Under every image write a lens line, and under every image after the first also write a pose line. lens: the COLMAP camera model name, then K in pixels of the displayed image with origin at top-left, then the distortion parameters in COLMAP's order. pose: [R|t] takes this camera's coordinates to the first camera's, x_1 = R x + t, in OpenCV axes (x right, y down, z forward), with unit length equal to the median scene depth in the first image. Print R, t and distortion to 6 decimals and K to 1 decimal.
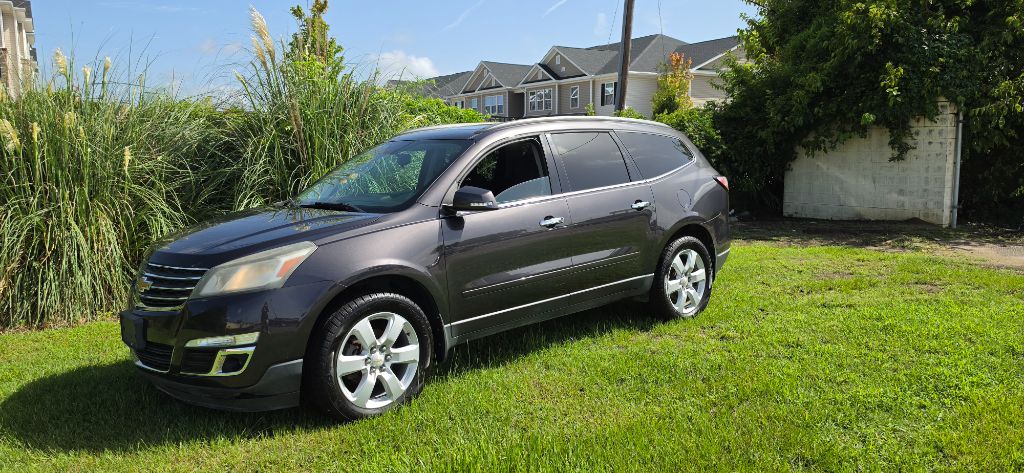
lens RADIAL K [[708.0, 0, 517.7], [0, 708.0, 244.6], [0, 0, 1]] dist [0.070755, -0.088947]
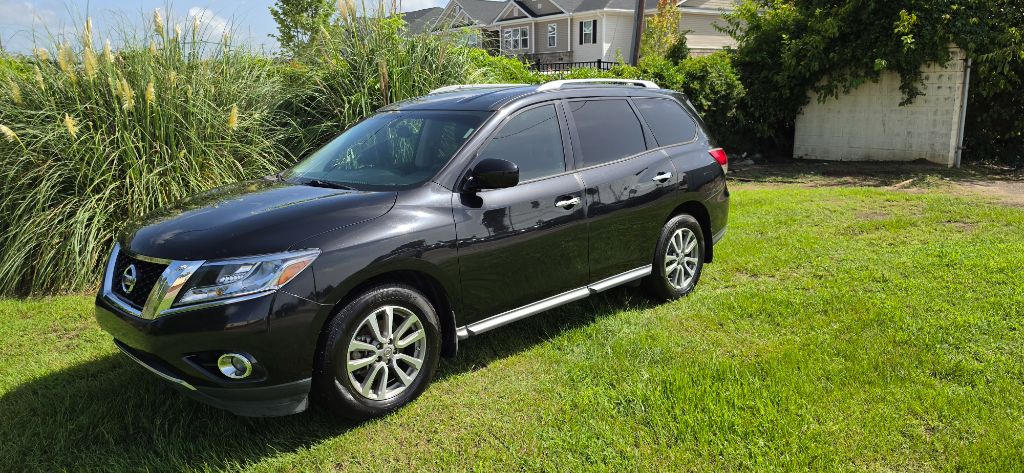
lens RADIAL K [[708.0, 0, 519.9], [0, 708.0, 245.1], [0, 0, 1]] dist [0.070755, -0.088947]
pose [[0.998174, -0.021786, 0.056344, -0.104527], [0.016875, 0.996134, 0.086216, -0.011564], [-0.058005, -0.085108, 0.994682, -0.035144]]
